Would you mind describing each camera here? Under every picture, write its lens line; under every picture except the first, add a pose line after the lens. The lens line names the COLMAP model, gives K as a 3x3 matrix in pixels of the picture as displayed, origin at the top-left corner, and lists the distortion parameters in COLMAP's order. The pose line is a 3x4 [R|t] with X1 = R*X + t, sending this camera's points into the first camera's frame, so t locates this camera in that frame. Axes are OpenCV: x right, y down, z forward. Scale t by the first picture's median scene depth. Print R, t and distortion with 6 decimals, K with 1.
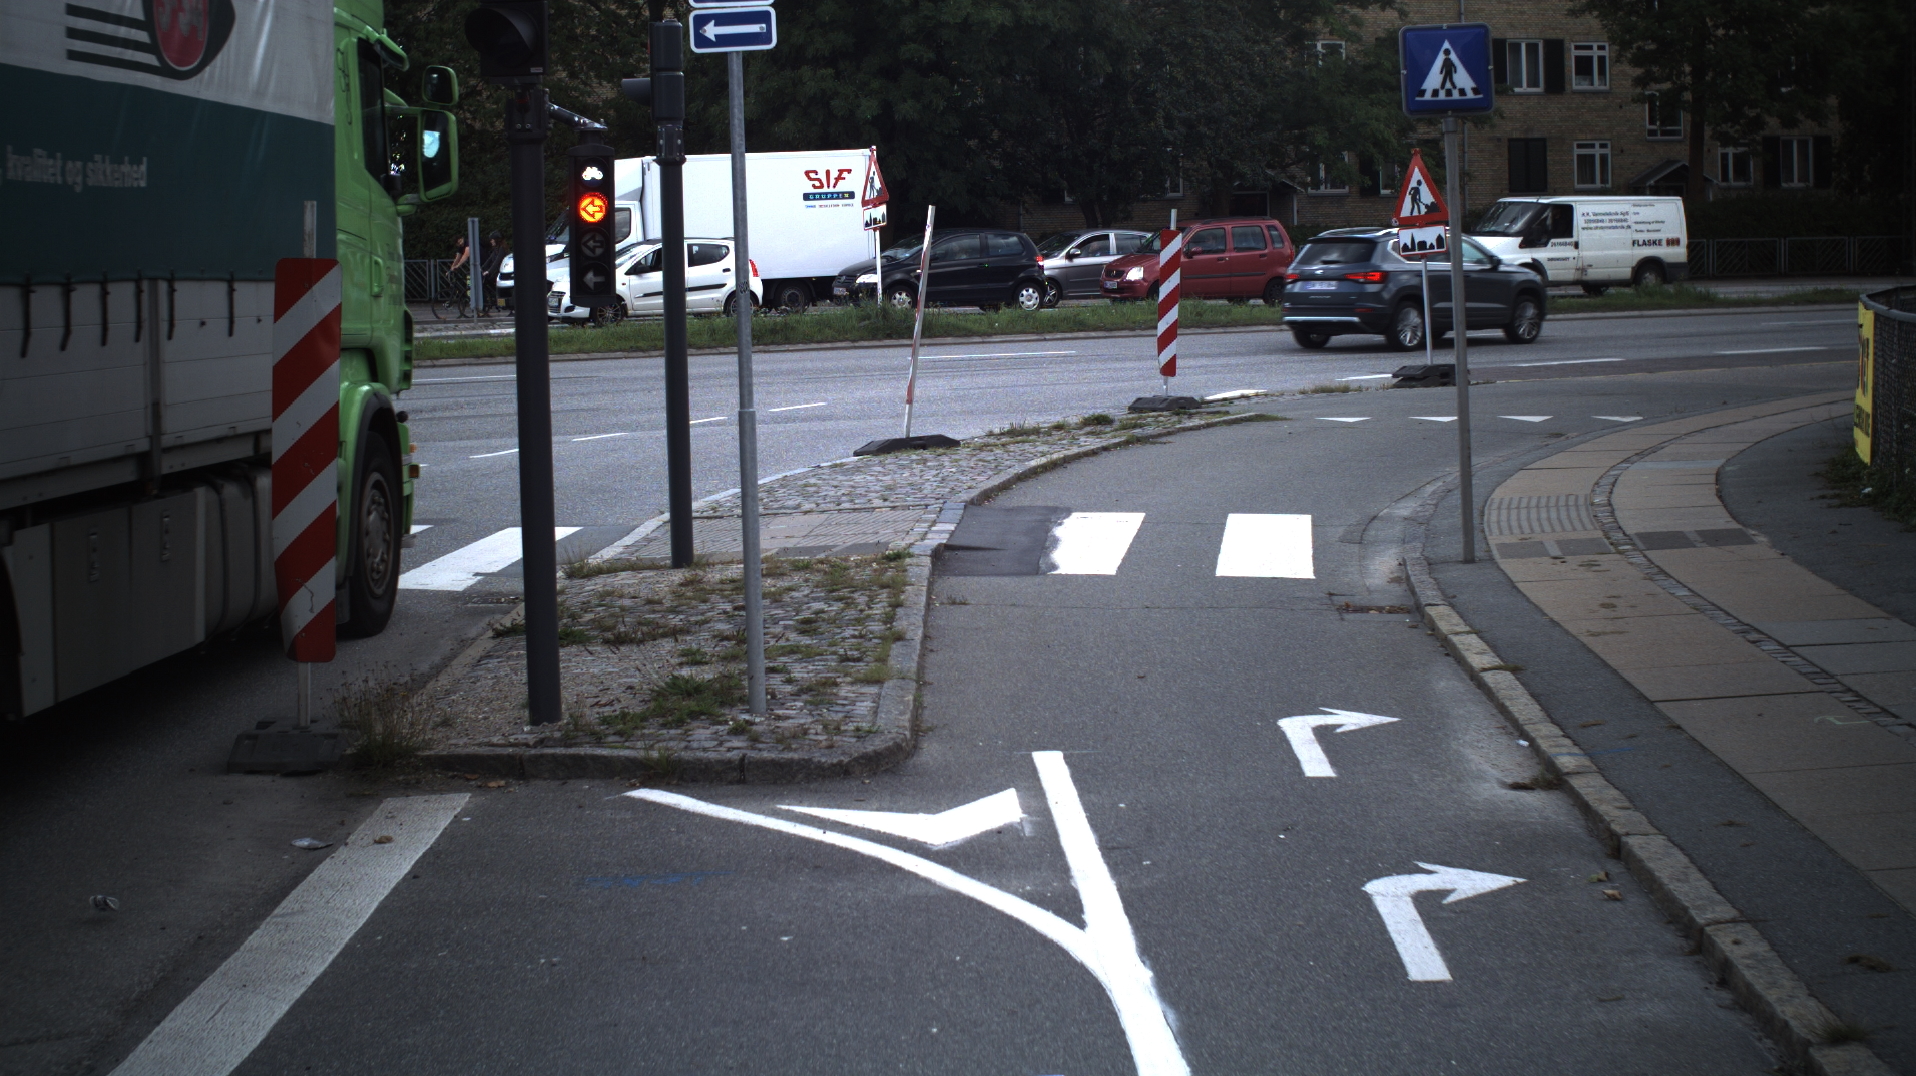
lens RADIAL K [[4414.4, 0, 958.0], [0, 4414.4, 538.0], [0, 0, 1]] dist [-0.237562, -0.224702]
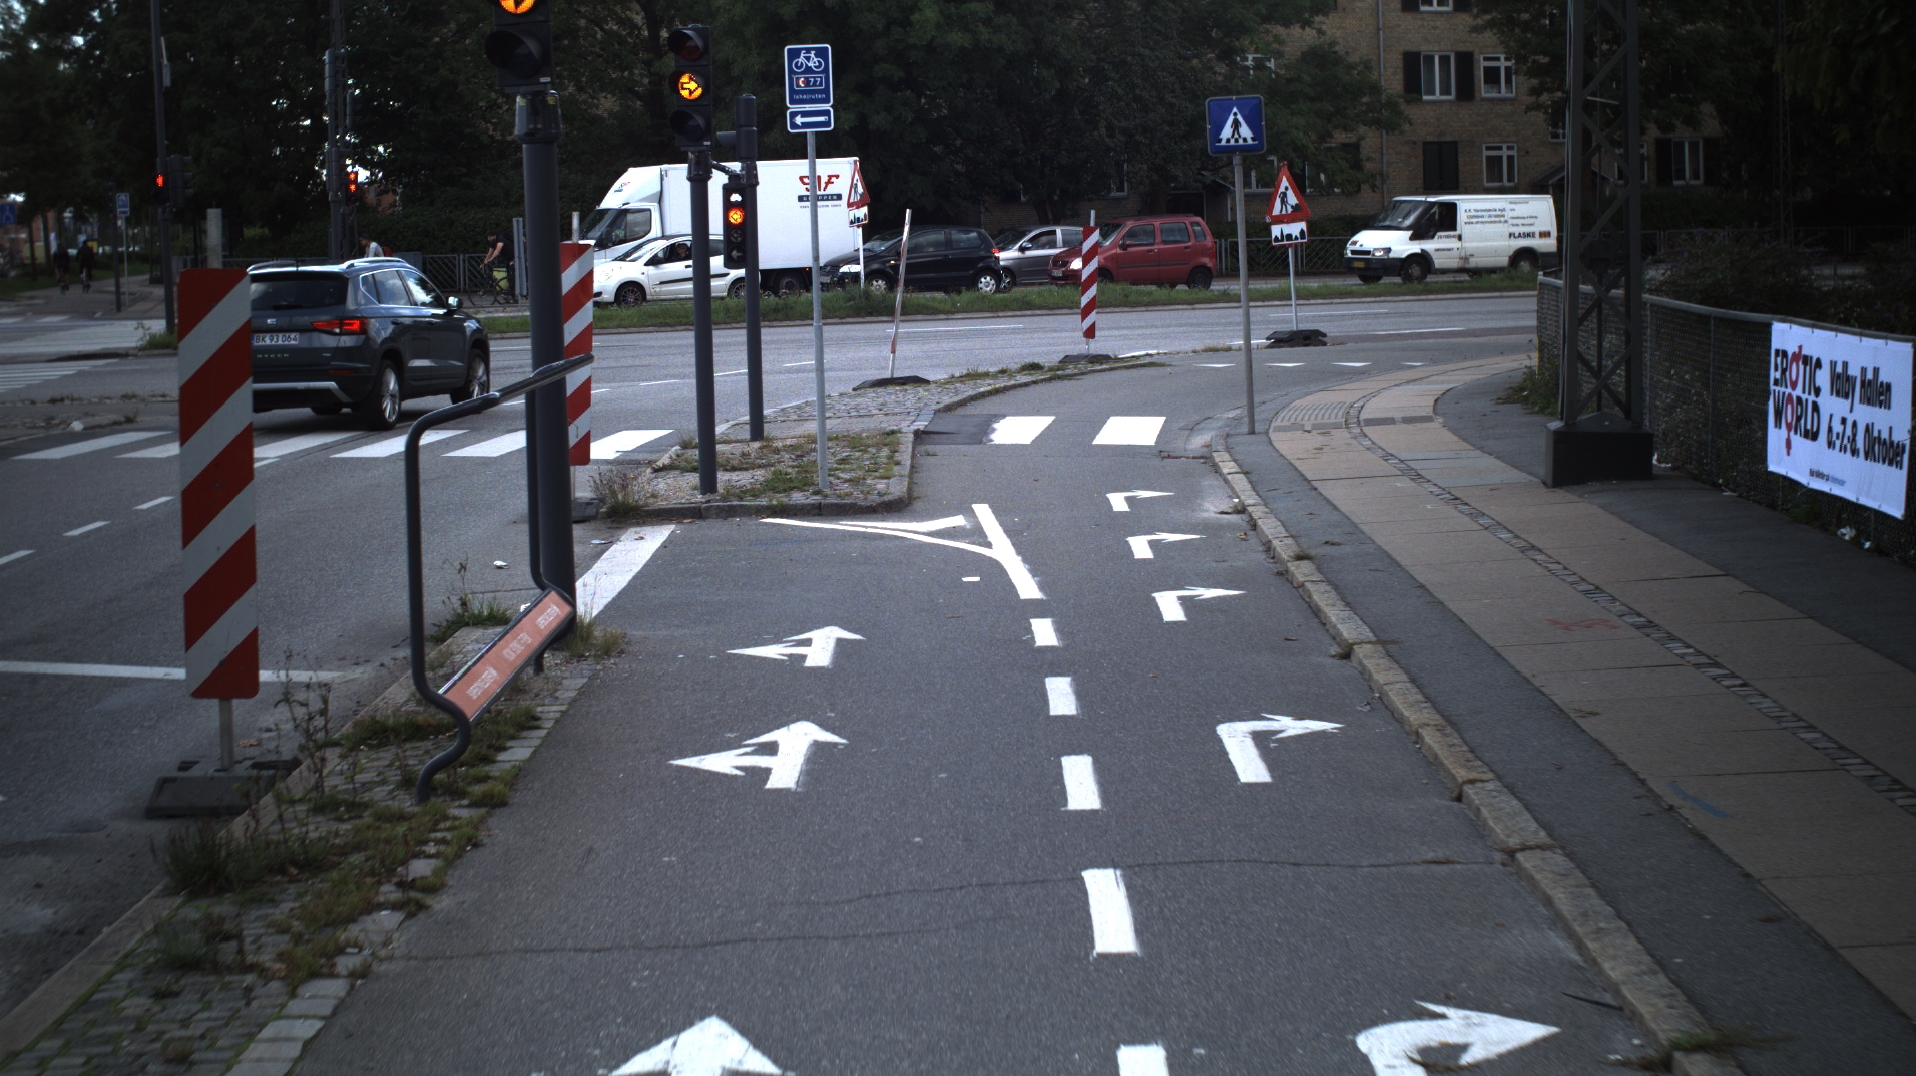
lens RADIAL K [[4414.4, 0, 958.0], [0, 4414.4, 538.0], [0, 0, 1]] dist [-0.237562, -0.224702]
pose [[0.999962, -0.004162, 0.007599, -0.000667], [0.004156, 0.999991, 0.000783, 0.011341], [-0.007603, -0.000752, 0.999971, -0.162516]]
